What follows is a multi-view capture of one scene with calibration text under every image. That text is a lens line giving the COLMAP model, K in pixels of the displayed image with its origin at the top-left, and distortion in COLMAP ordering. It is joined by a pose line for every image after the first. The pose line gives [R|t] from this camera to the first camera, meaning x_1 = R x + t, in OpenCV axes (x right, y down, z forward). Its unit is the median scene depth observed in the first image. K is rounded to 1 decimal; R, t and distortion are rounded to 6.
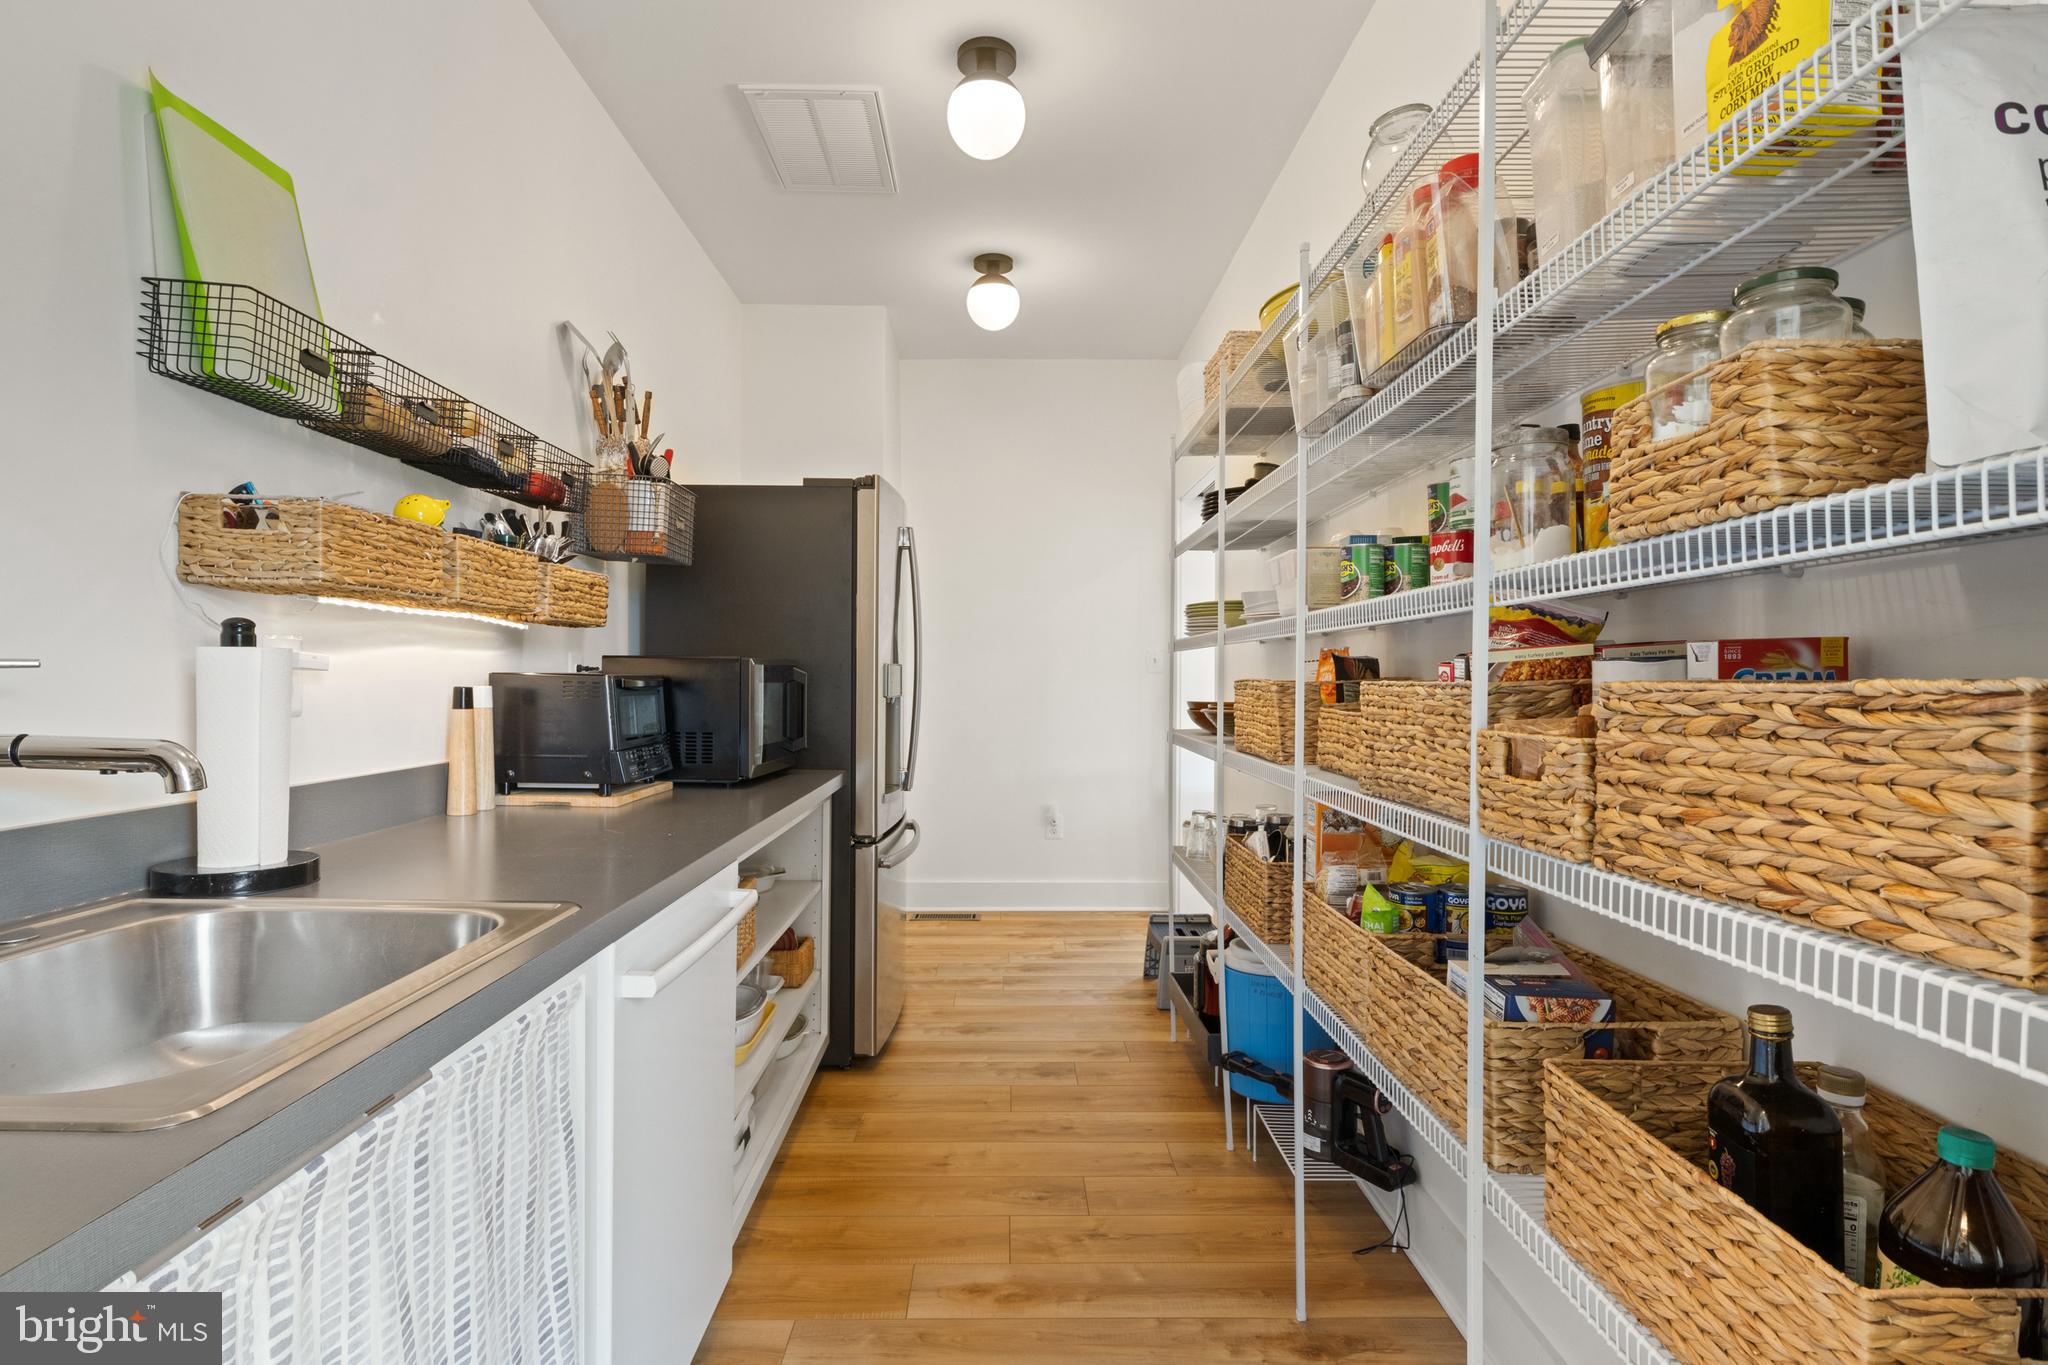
lens RADIAL K [[1041.8, 0, 1015.4], [0, 1041.8, 691.5], [0, 0, 1]] dist [-0.005095, -0.000815]
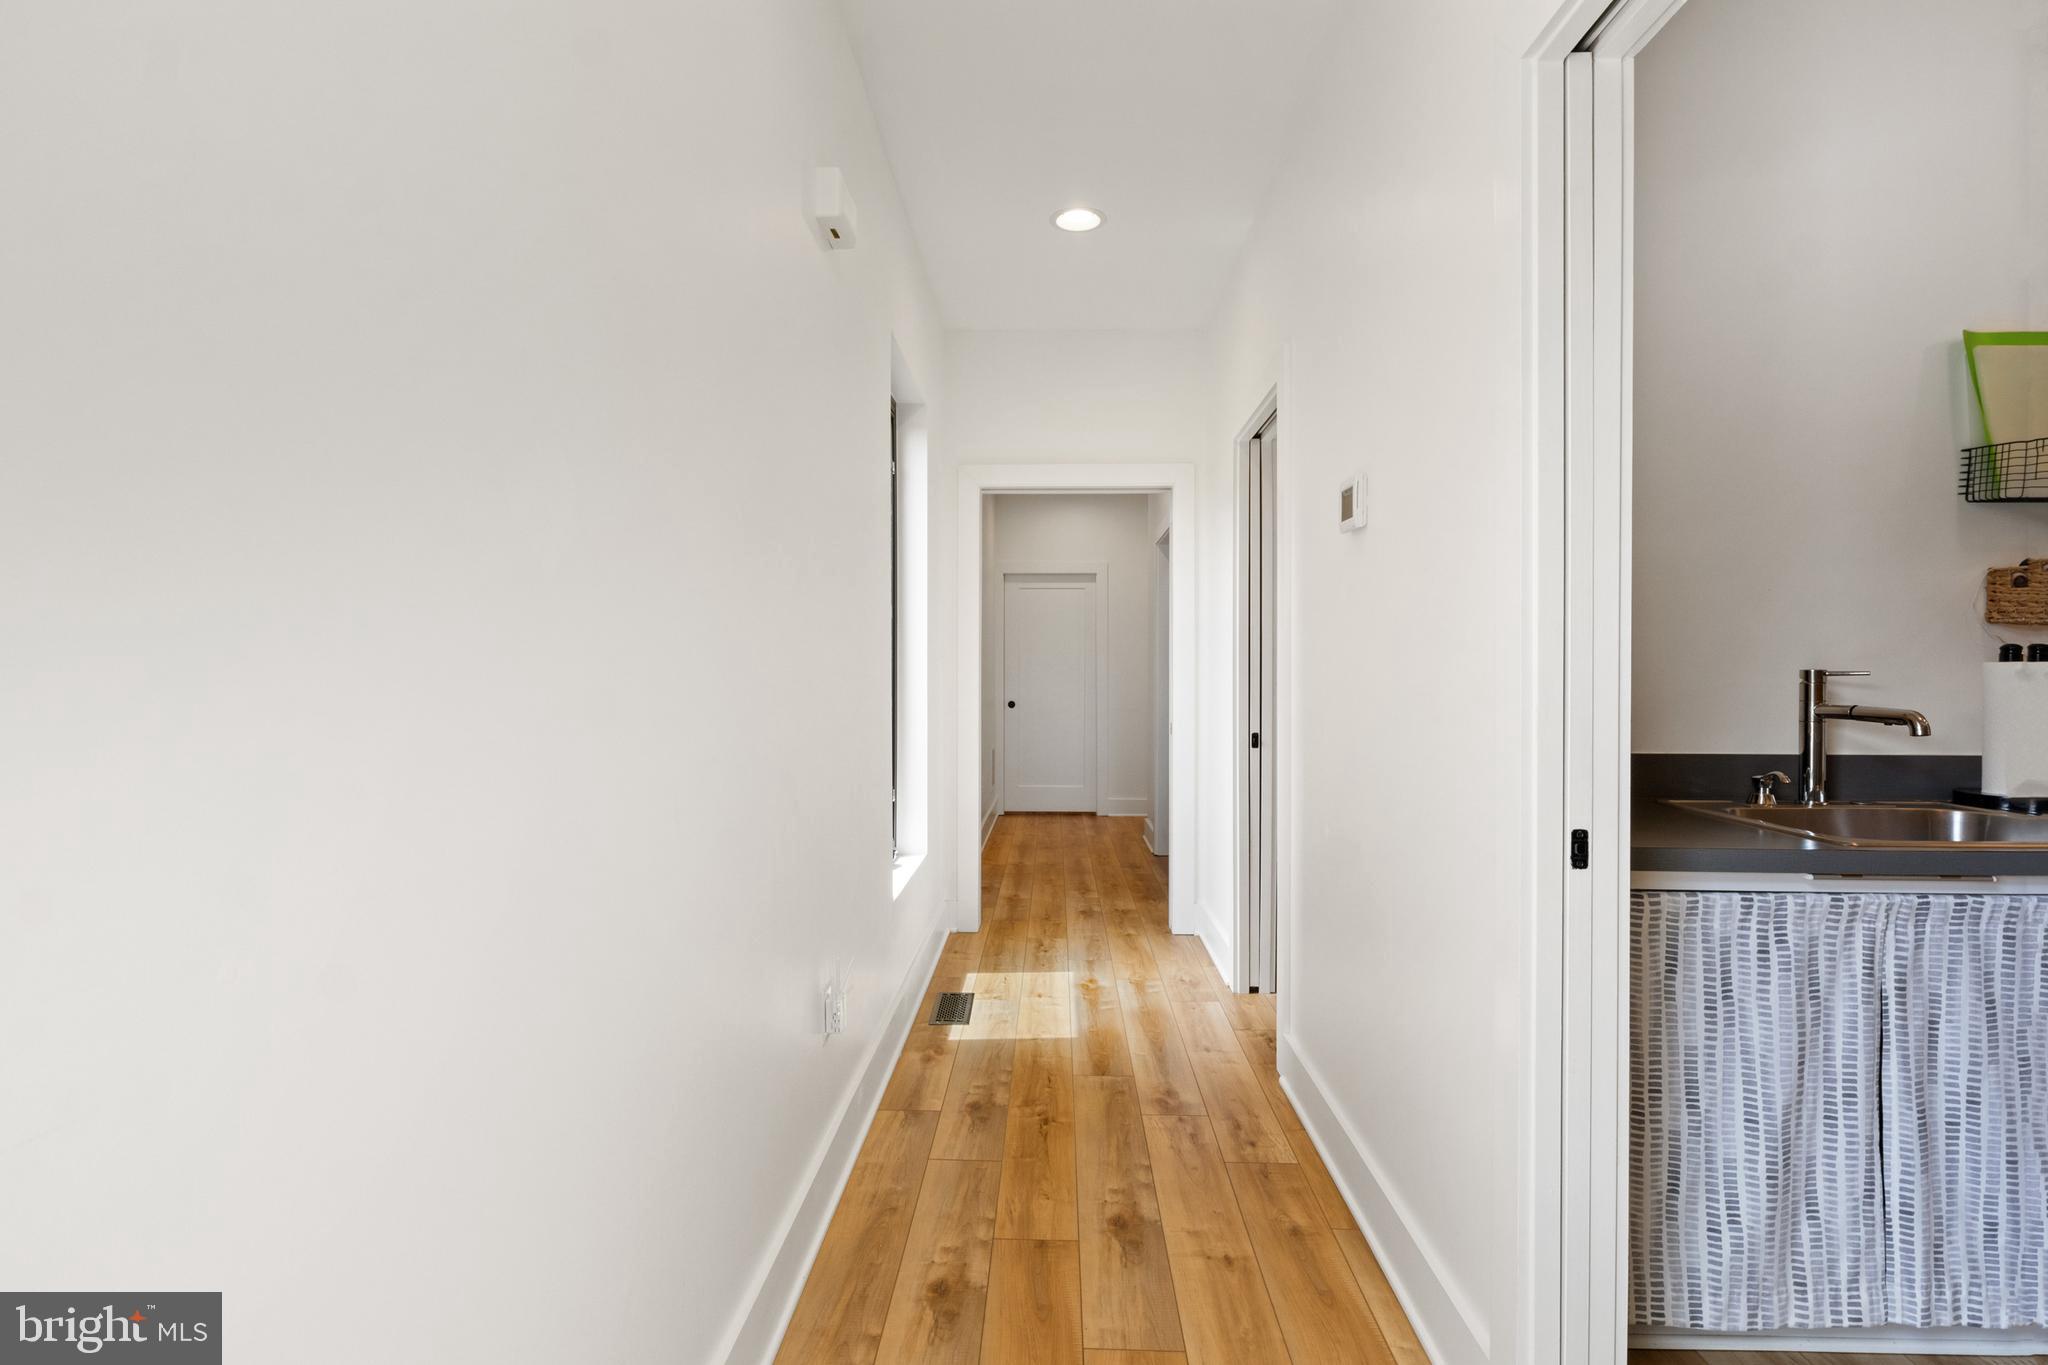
lens RADIAL K [[1041.8, 0, 1018.0], [0, 1041.8, 684.6], [0, 0, 1]] dist [-0.005095, -0.000815]
pose [[-0.027806, 0.010193, -0.999561, 0.941635], [-0.018004, 0.999781, 0.010696, 0.003800], [0.999451, 0.018293, -0.027616, -0.525698]]
